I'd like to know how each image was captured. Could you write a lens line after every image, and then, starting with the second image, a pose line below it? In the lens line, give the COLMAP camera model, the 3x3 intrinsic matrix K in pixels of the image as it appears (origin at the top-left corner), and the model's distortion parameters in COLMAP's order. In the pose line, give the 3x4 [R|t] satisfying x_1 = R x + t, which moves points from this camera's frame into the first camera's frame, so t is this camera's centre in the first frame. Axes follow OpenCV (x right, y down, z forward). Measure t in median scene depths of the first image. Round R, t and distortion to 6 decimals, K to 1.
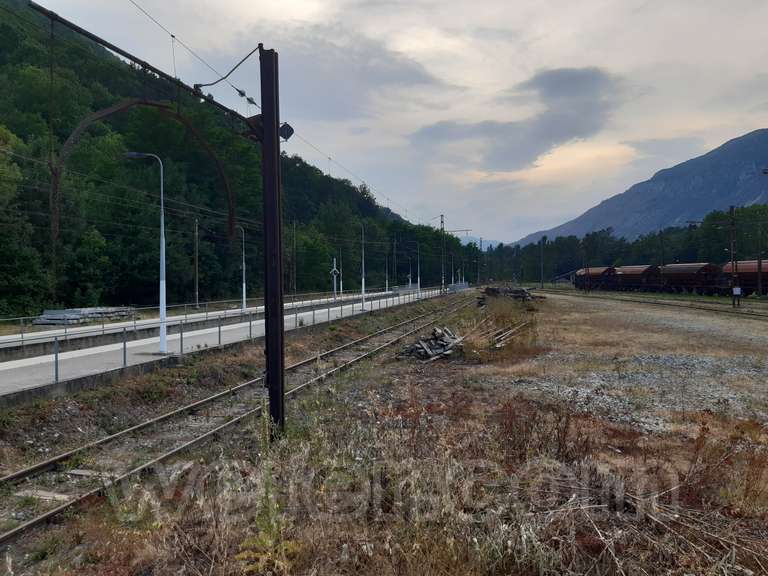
lens RADIAL K [[595.7, 0, 383.0], [0, 595.7, 281.1], [0, 0, 1]] dist [0.077133, -0.134265]
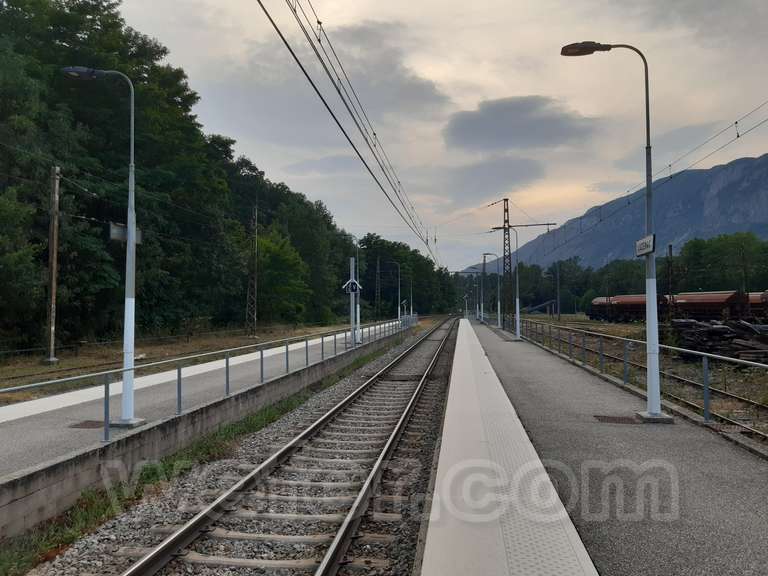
lens RADIAL K [[595.7, 0, 378.5], [0, 595.7, 287.7], [0, 0, 1]] dist [0.077133, -0.134265]
pose [[0.995630, 0.011115, 0.092720, -0.030240], [-0.007318, 0.999124, -0.041192, 0.001927], [-0.093097, 0.040333, 0.994840, 0.146965]]
